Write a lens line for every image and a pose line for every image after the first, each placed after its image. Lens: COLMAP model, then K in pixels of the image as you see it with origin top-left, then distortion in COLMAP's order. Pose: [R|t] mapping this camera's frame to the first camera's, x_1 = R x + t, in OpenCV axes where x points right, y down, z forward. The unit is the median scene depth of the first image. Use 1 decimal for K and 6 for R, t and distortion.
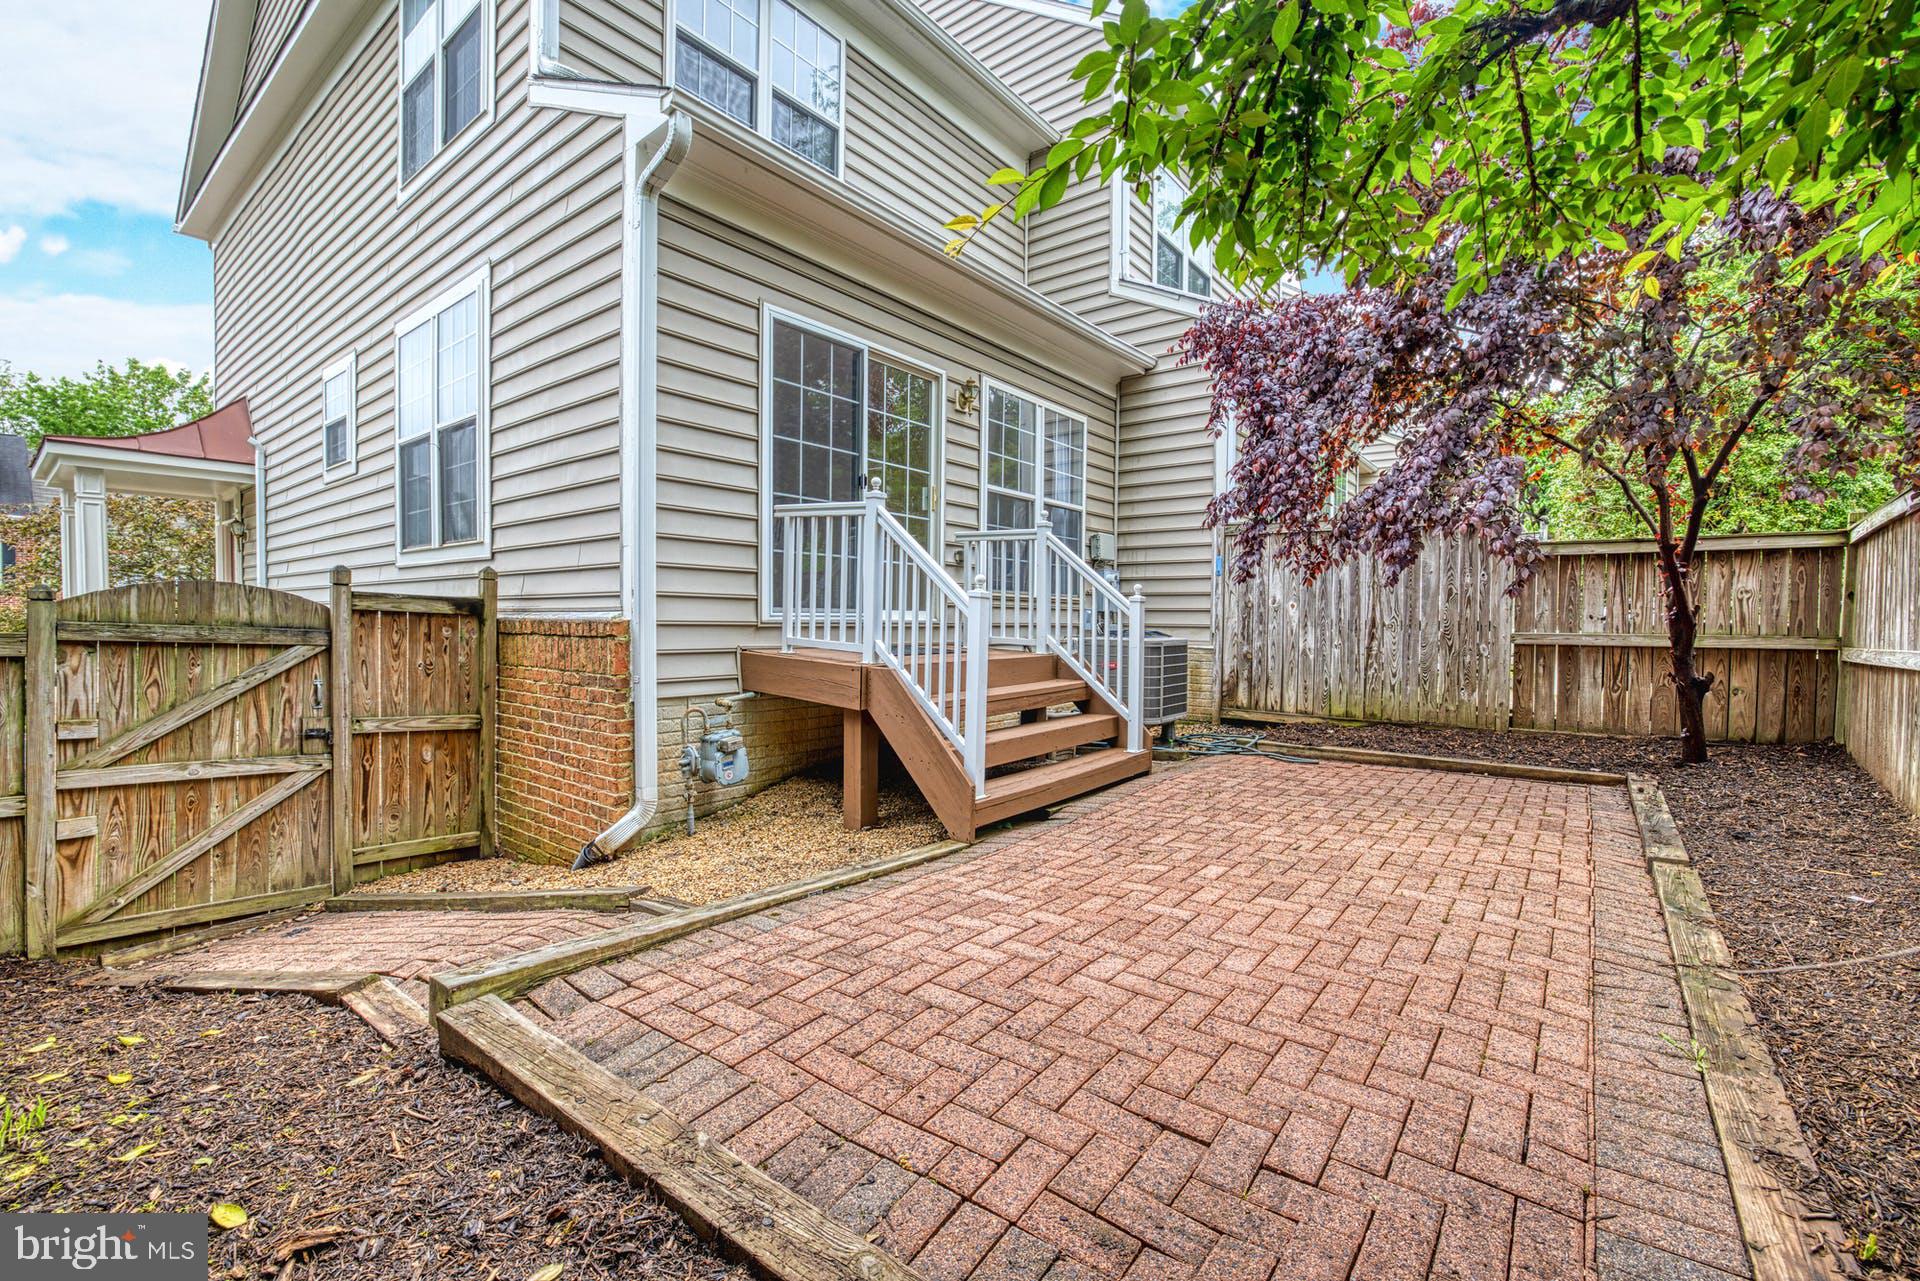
lens RADIAL K [[819.6, 0, 965.9], [0, 819.6, 661.6], [0, 0, 1]] dist [-0.028605, 0.000935]
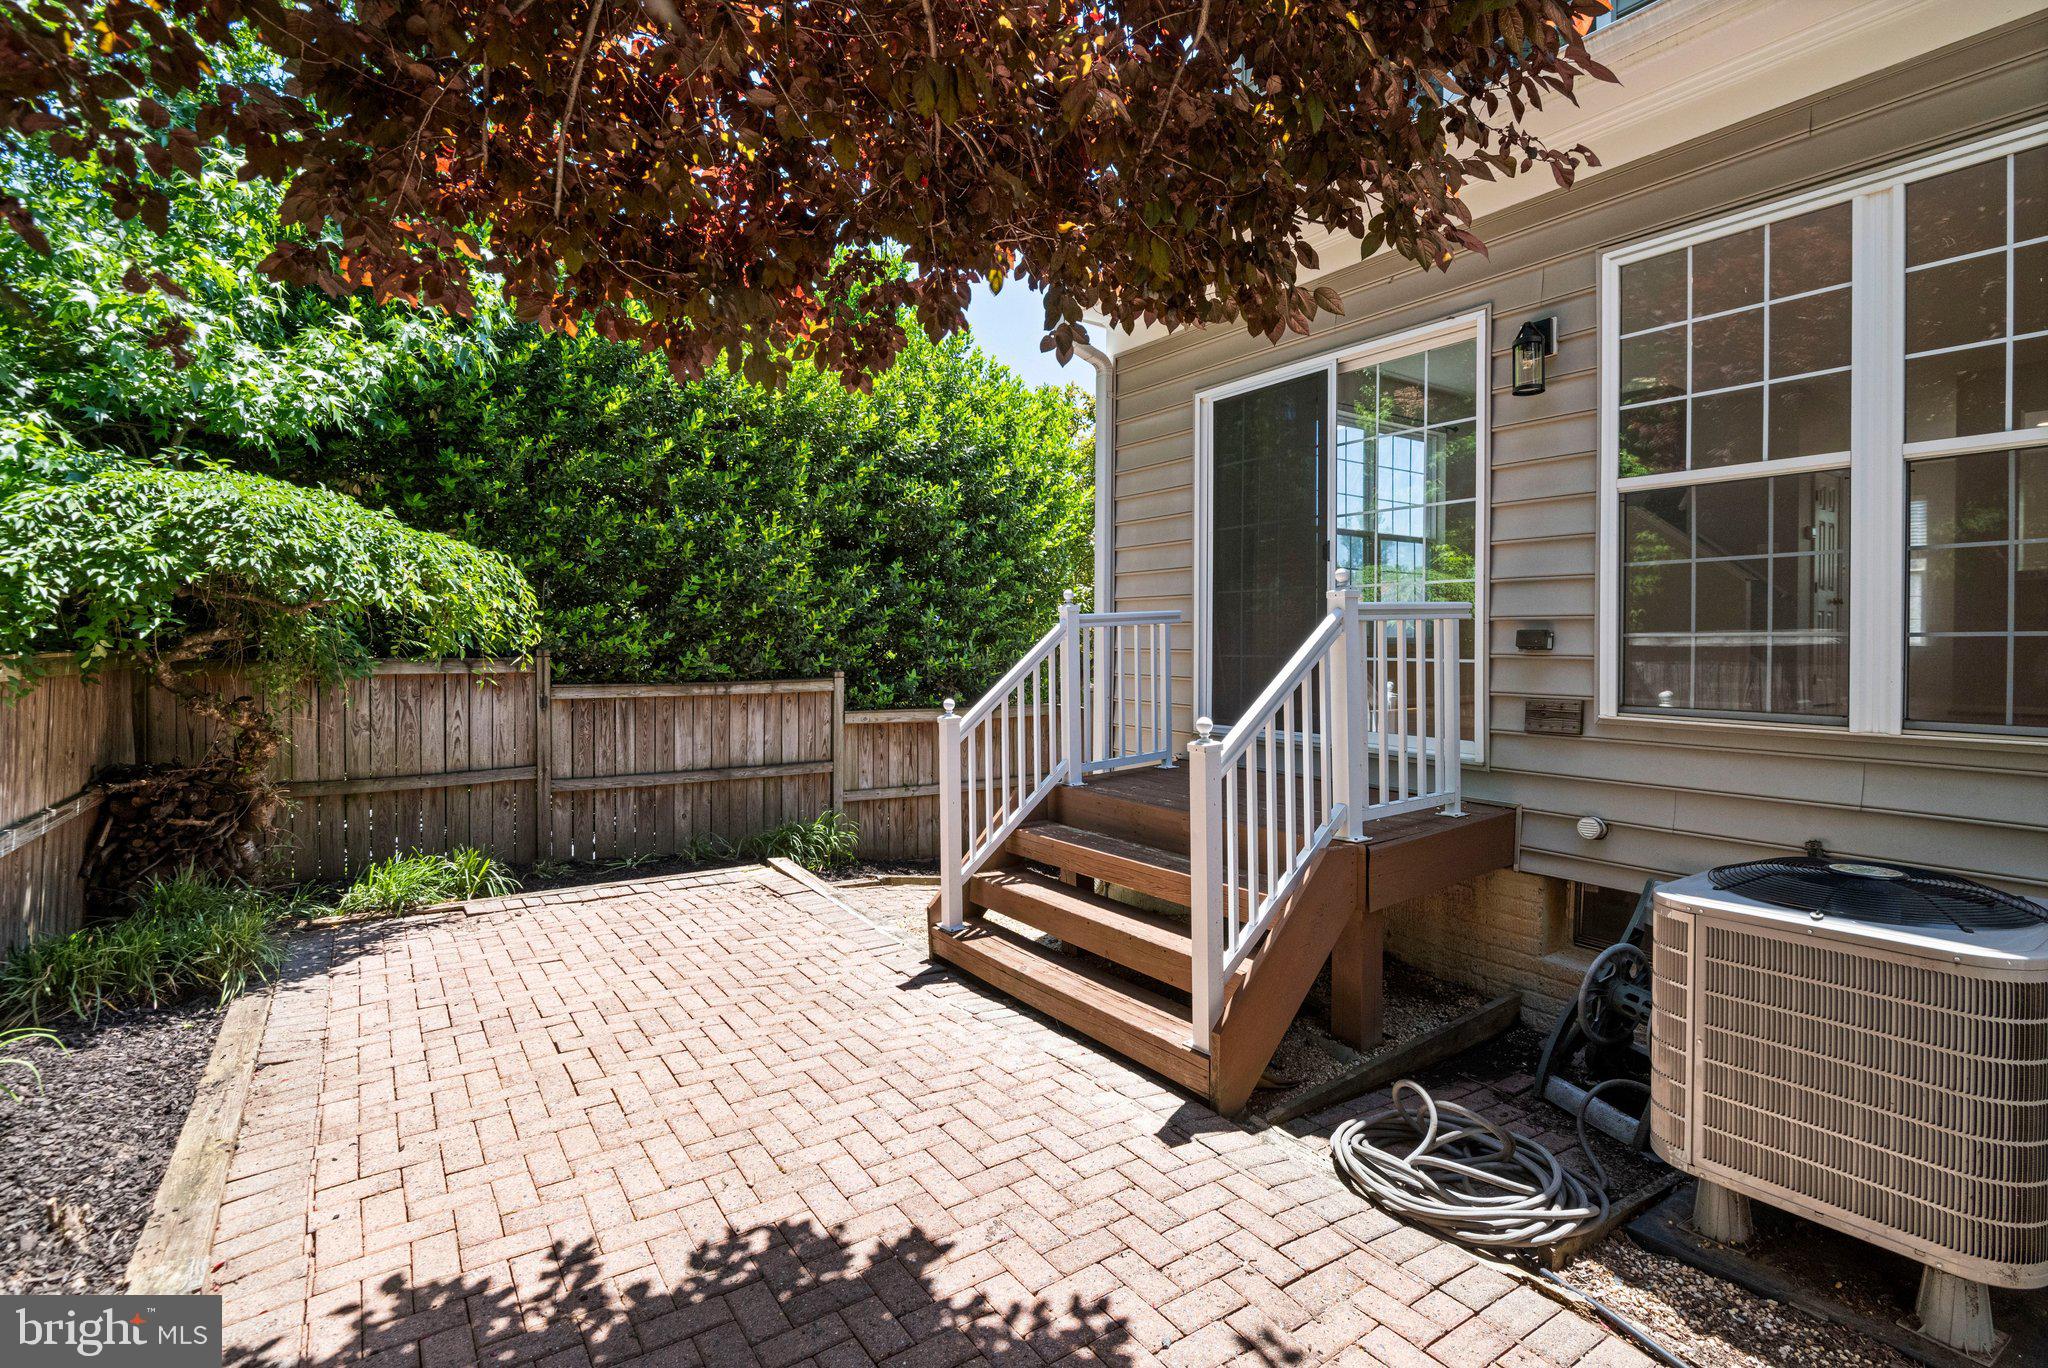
lens RADIAL K [[966.3, 0, 1030.4], [0, 966.3, 675.8], [0, 0, 1]] dist [-0.008832, 0.000724]
pose [[-0.305994, 0.015822, -0.951902, 0.980124], [-0.057320, 0.997742, 0.035010, -0.162709], [0.950306, 0.065276, -0.304396, 1.298433]]
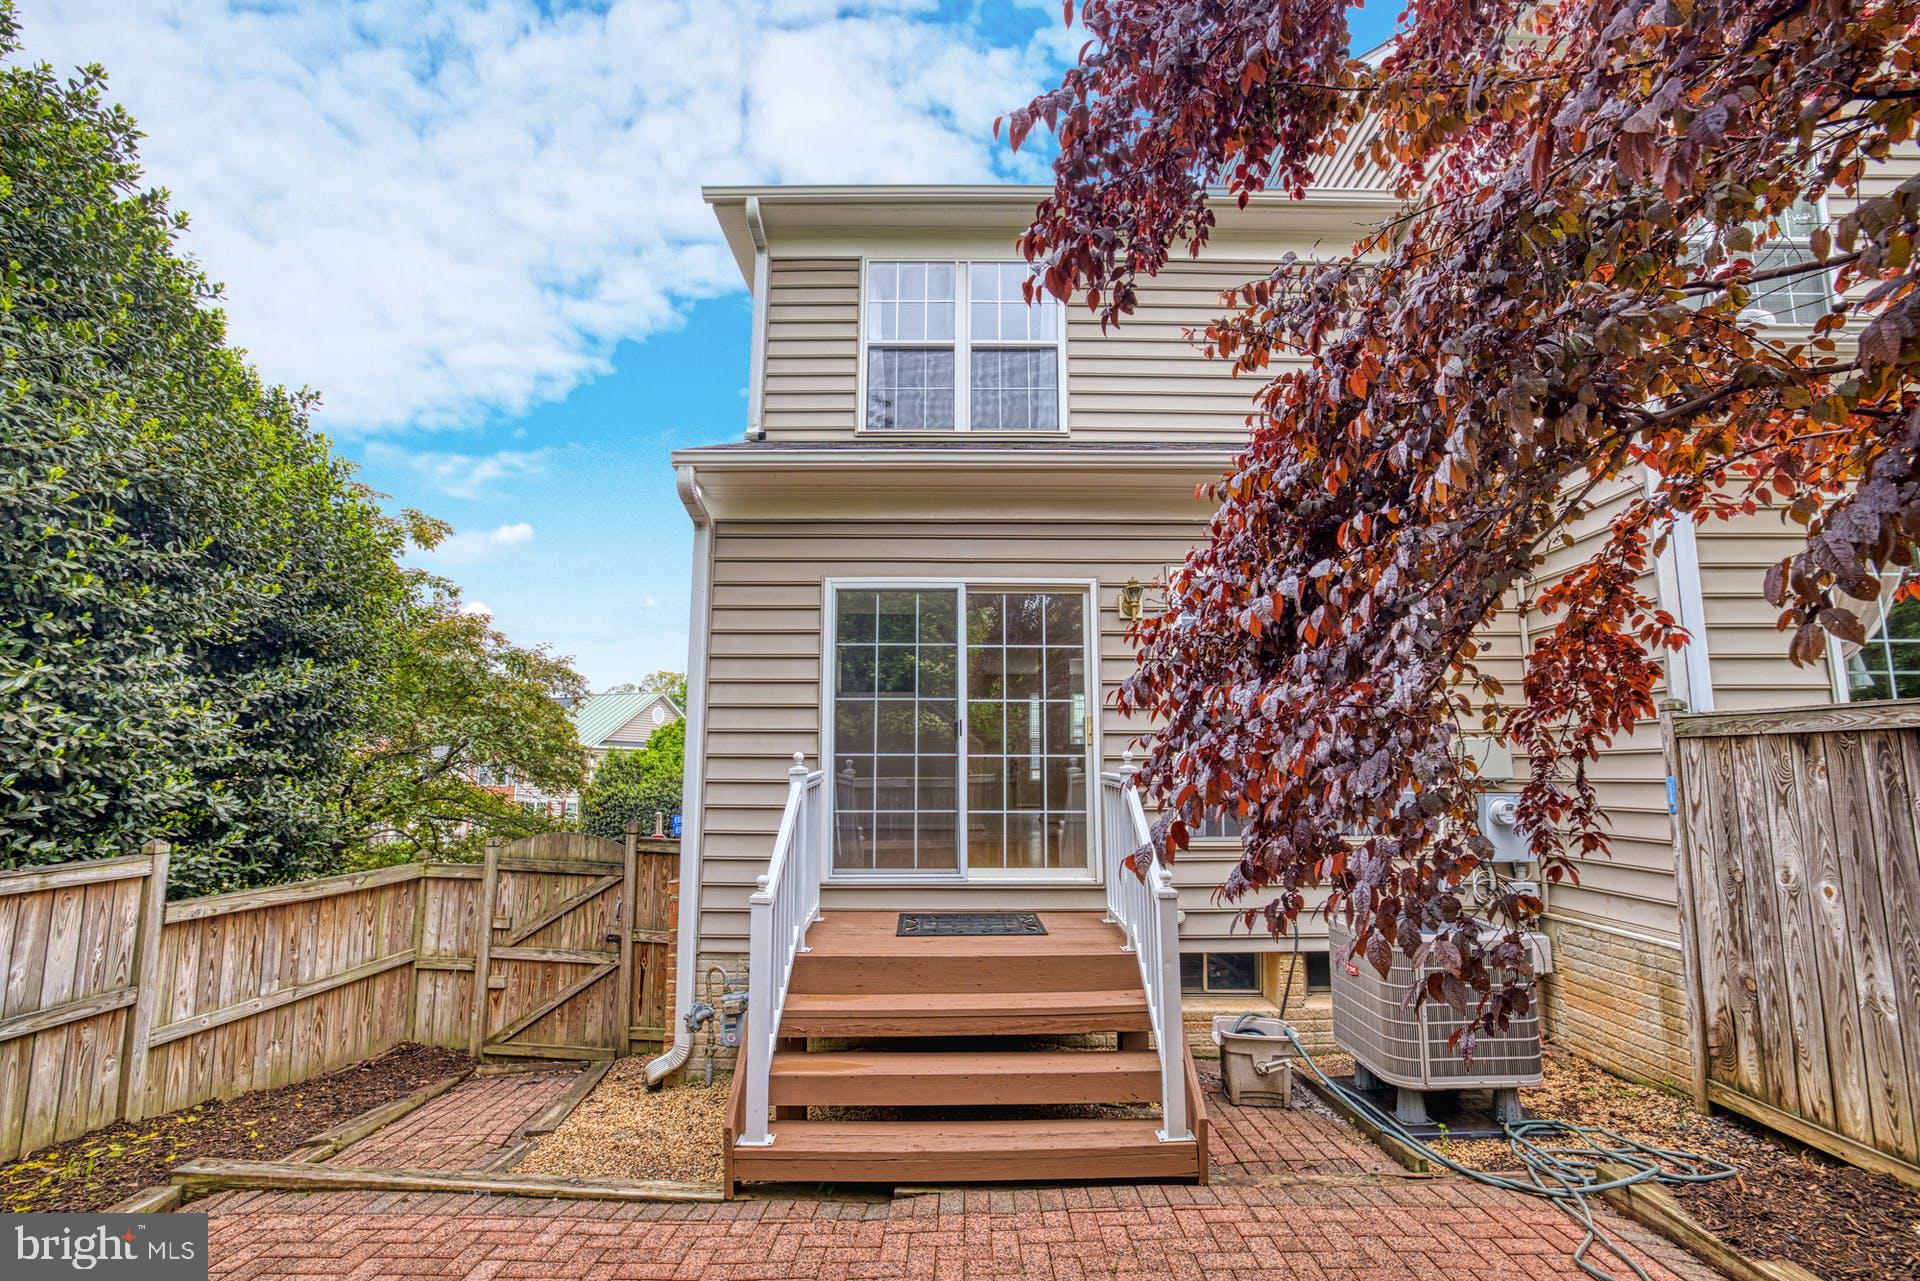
lens RADIAL K [[822.6, 0, 964.3], [0, 822.6, 692.8], [0, 0, 1]] dist [-0.038356, 0.013016]
pose [[0.620025, -0.088485, -0.779577, 0.761436], [-0.034557, 0.989576, -0.139805, -0.164272], [0.783821, 0.113622, 0.610504, 0.558546]]
